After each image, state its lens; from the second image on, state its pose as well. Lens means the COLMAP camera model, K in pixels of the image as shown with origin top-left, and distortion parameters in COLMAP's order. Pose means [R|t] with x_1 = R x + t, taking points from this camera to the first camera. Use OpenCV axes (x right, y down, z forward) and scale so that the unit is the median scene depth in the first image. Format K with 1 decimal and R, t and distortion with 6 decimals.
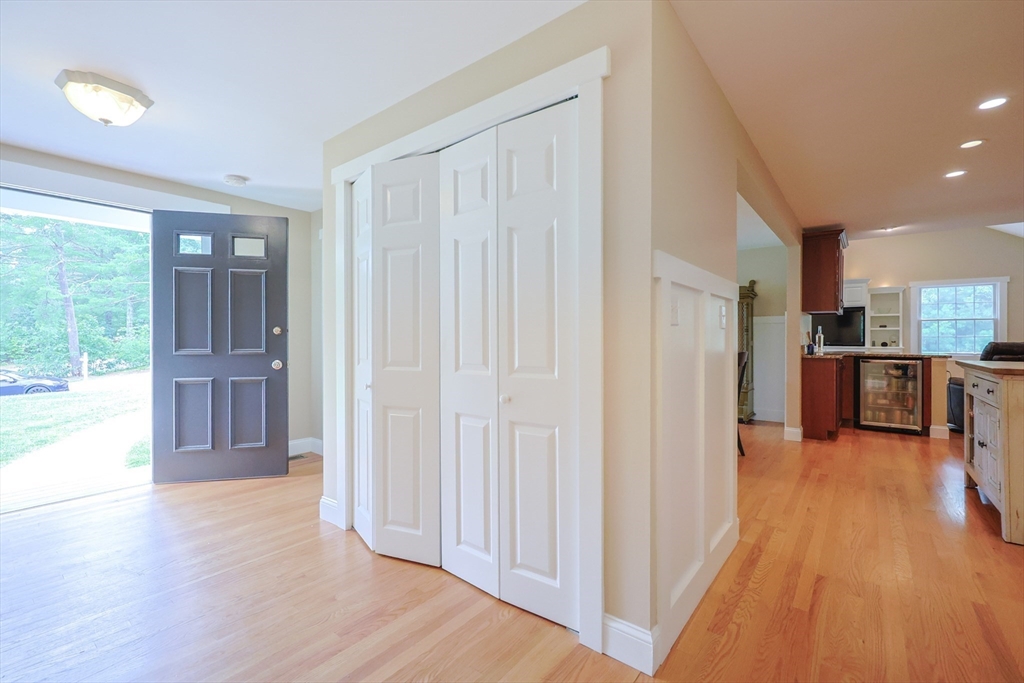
lens RADIAL K [[436.3, 0, 512.0], [0, 436.3, 341.5], [0, 0, 1]] dist [0.000797, 0.000269]
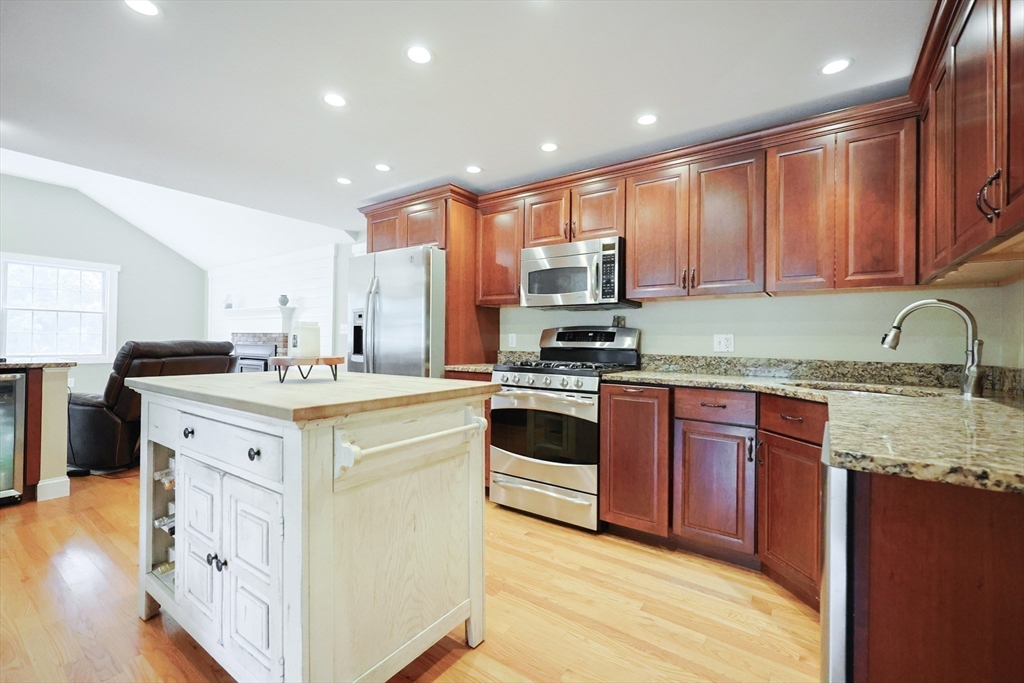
lens RADIAL K [[436.3, 0, 512.0], [0, 436.3, 341.5], [0, 0, 1]] dist [0.000797, 0.000269]
pose [[-0.056846, 0.002222, 0.998380, 0.226283], [-0.008078, 0.999964, -0.002685, -0.001013], [-0.998350, -0.008217, -0.056826, 0.271126]]
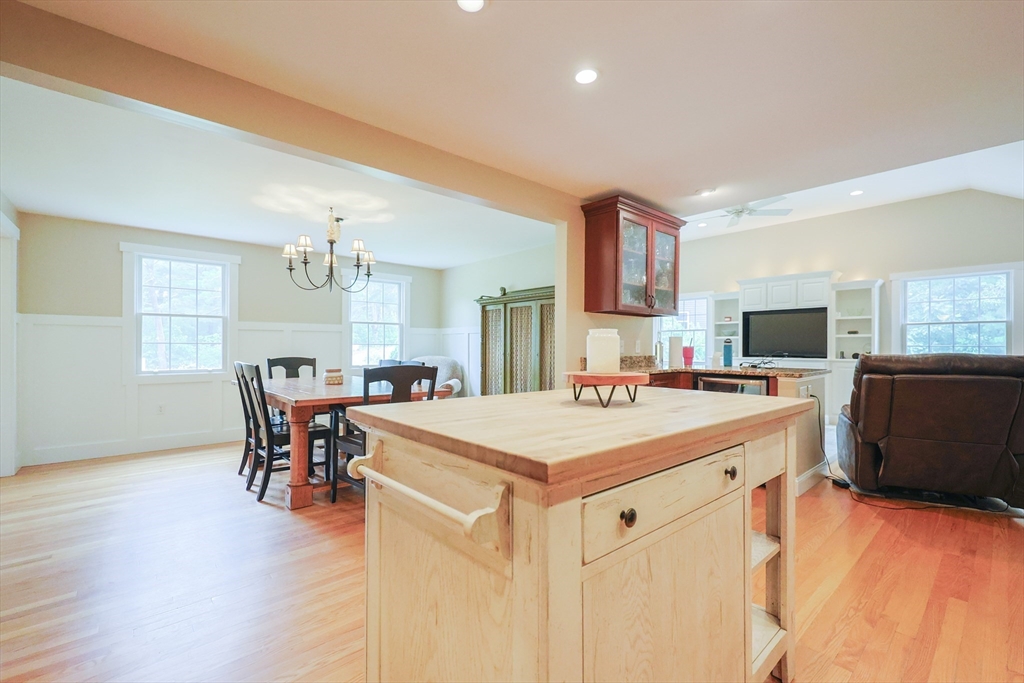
lens RADIAL K [[433.7, 0, 527.1], [0, 433.7, 349.7], [0, 0, 1]] dist [0.001160, 0.000144]
pose [[0.986323, -0.001567, -0.164819, 0.466983], [0.000976, 0.999993, -0.003663, -0.002621], [0.164823, 0.003452, 0.986317, 0.175328]]
